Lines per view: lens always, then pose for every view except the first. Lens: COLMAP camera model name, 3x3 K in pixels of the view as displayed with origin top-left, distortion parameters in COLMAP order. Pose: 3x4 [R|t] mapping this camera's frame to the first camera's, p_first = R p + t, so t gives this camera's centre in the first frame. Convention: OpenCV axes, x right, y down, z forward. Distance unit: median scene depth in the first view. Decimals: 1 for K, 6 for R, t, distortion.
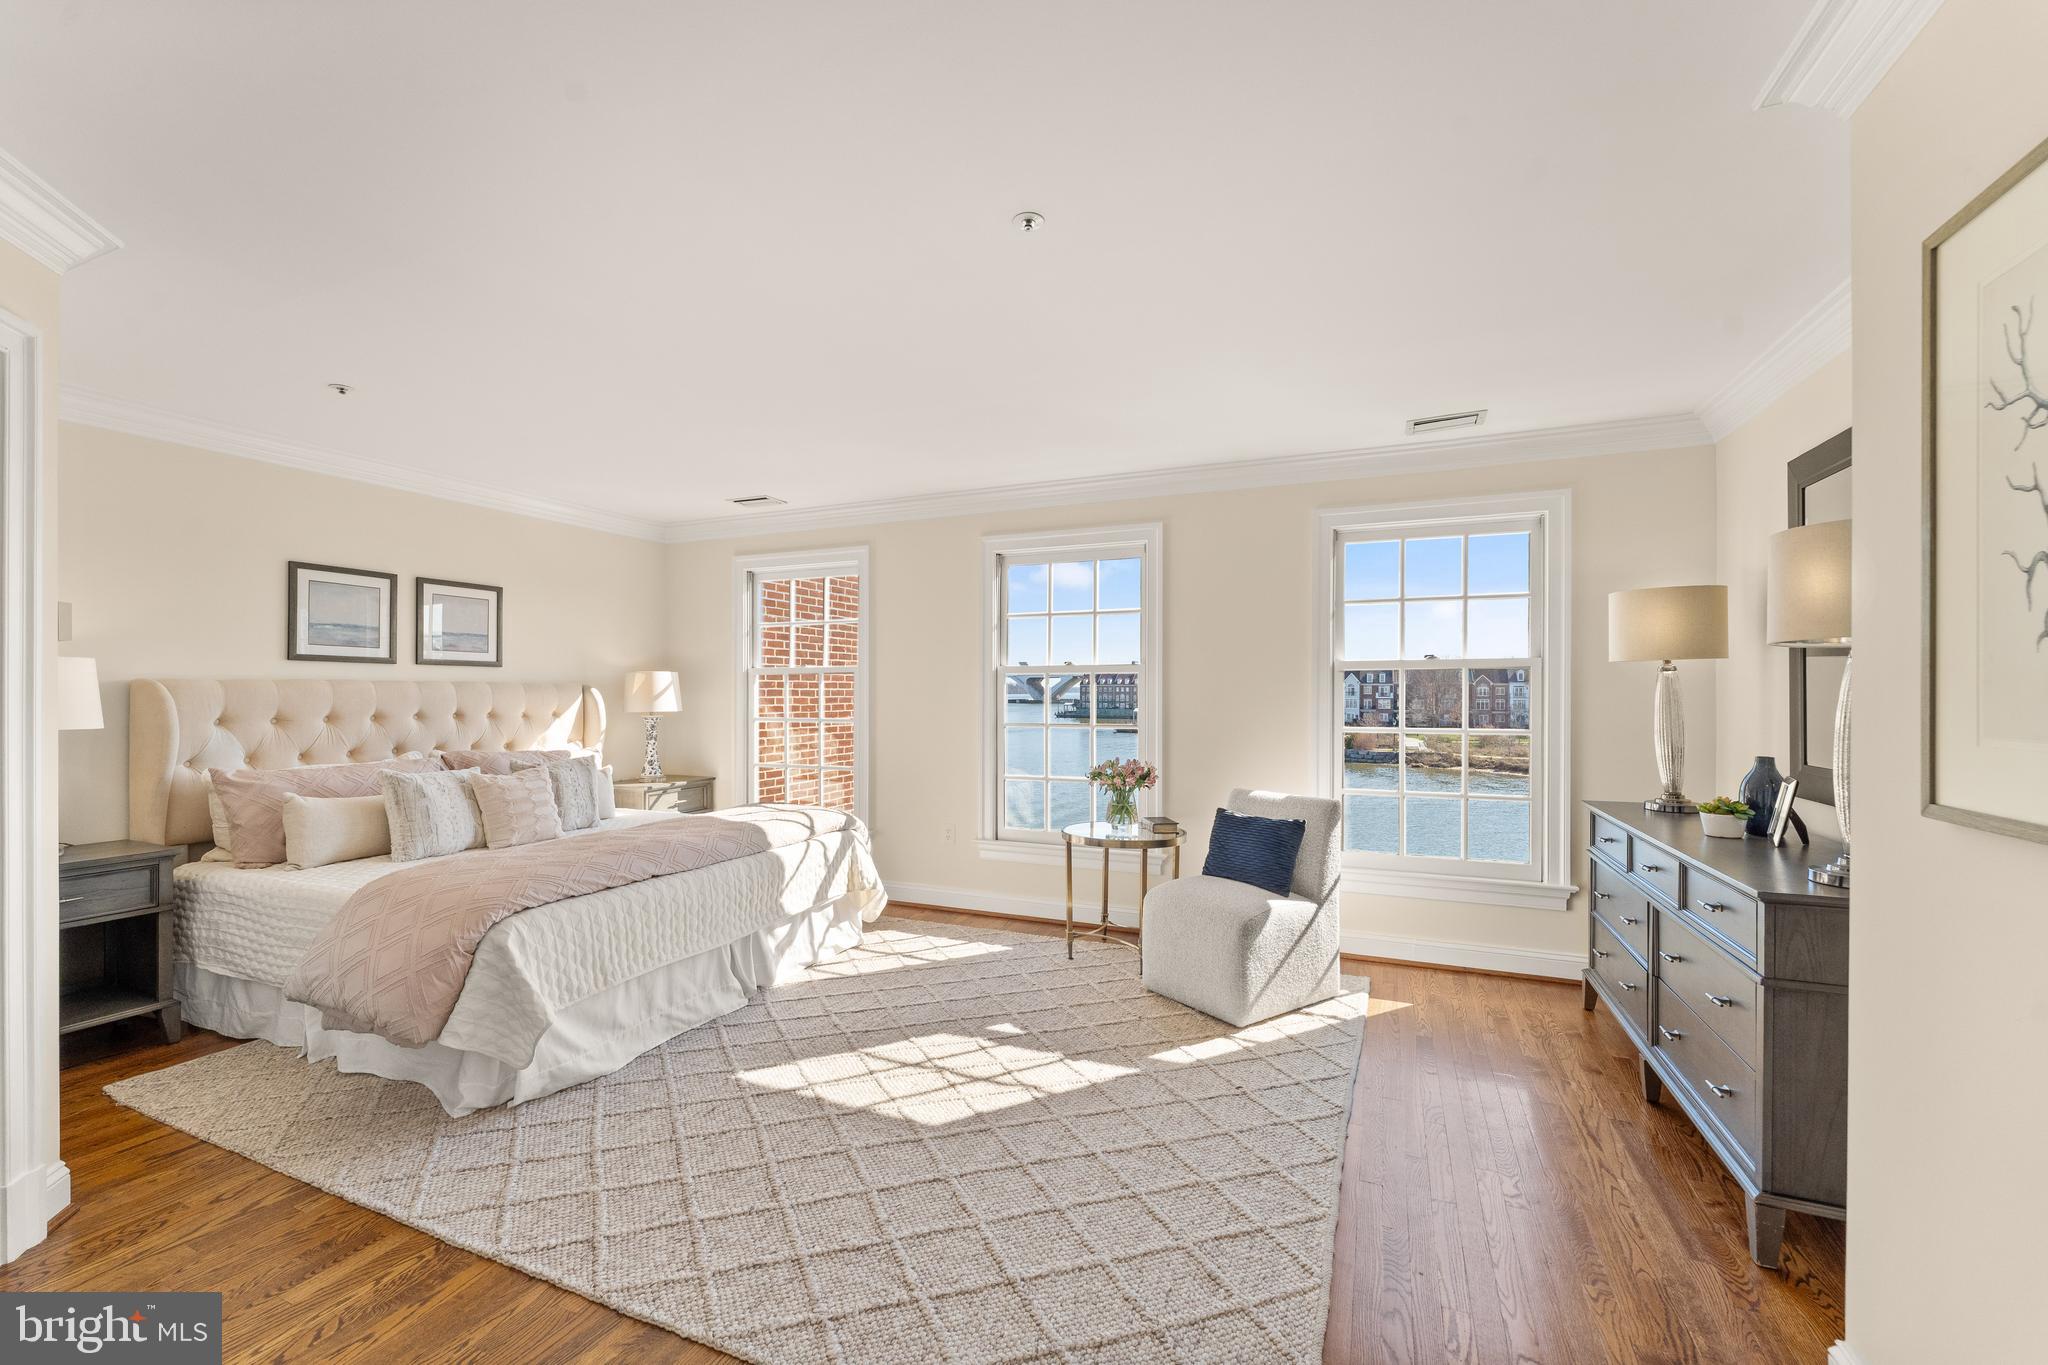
lens RADIAL K [[822.7, 0, 1024.1], [0, 822.7, 692.9], [0, 0, 1]] dist [-0.000701, -0.000032]
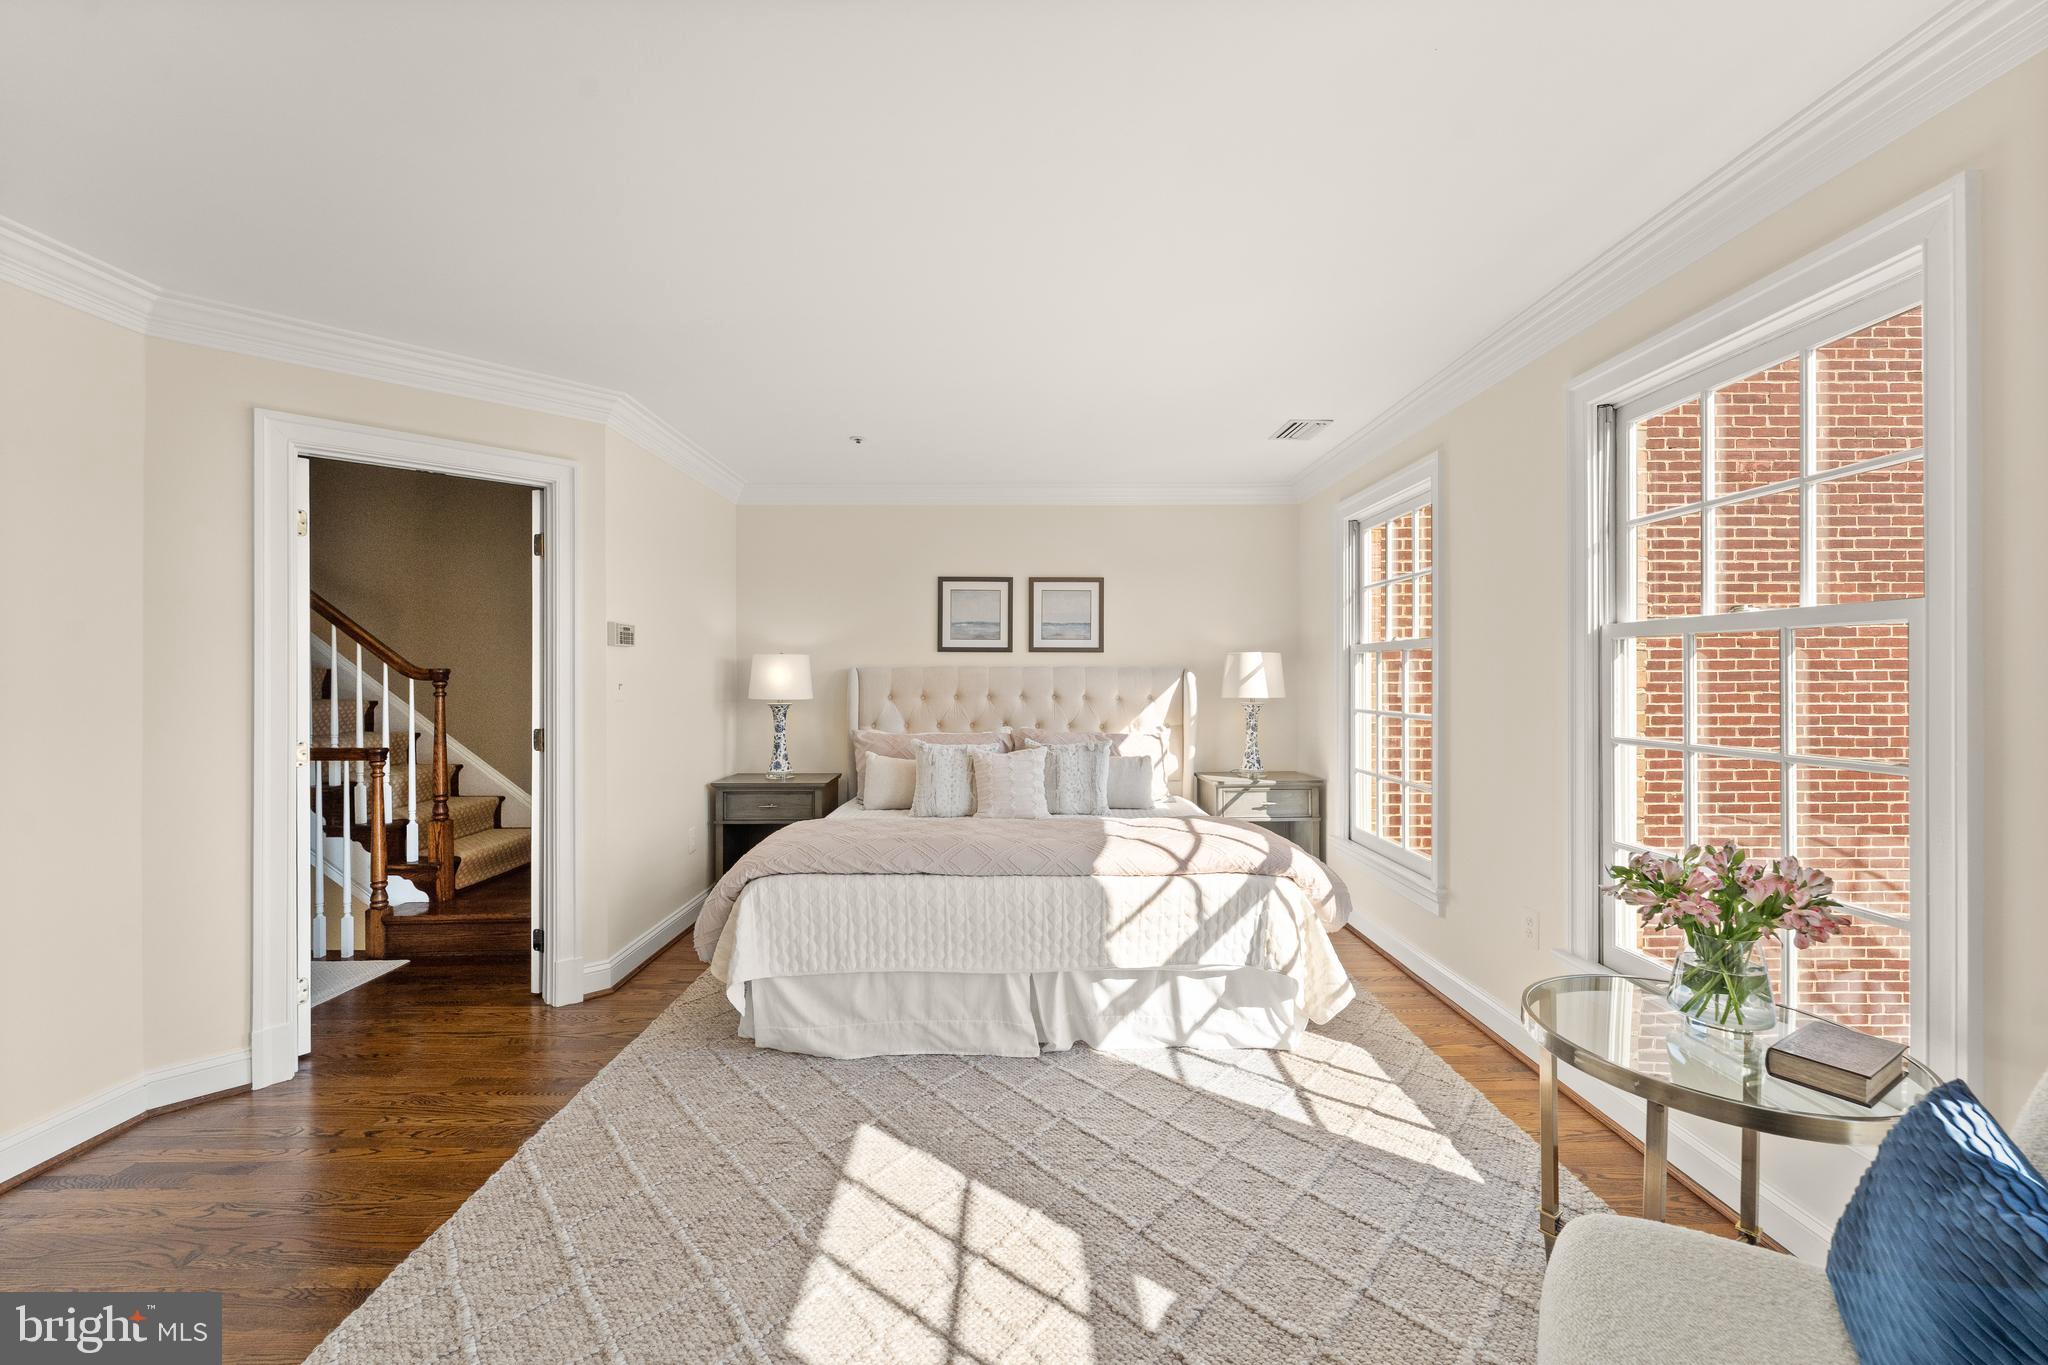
lens RADIAL K [[817.8, 0, 1024.5], [0, 817.8, 677.1], [0, 0, 1]] dist [-0.003406, -0.000230]
pose [[0.403064, 0.002548, -0.915168, 0.349422], [-0.001619, 0.999997, 0.002072, -0.001744], [0.915171, 0.000646, 0.403066, 0.570389]]
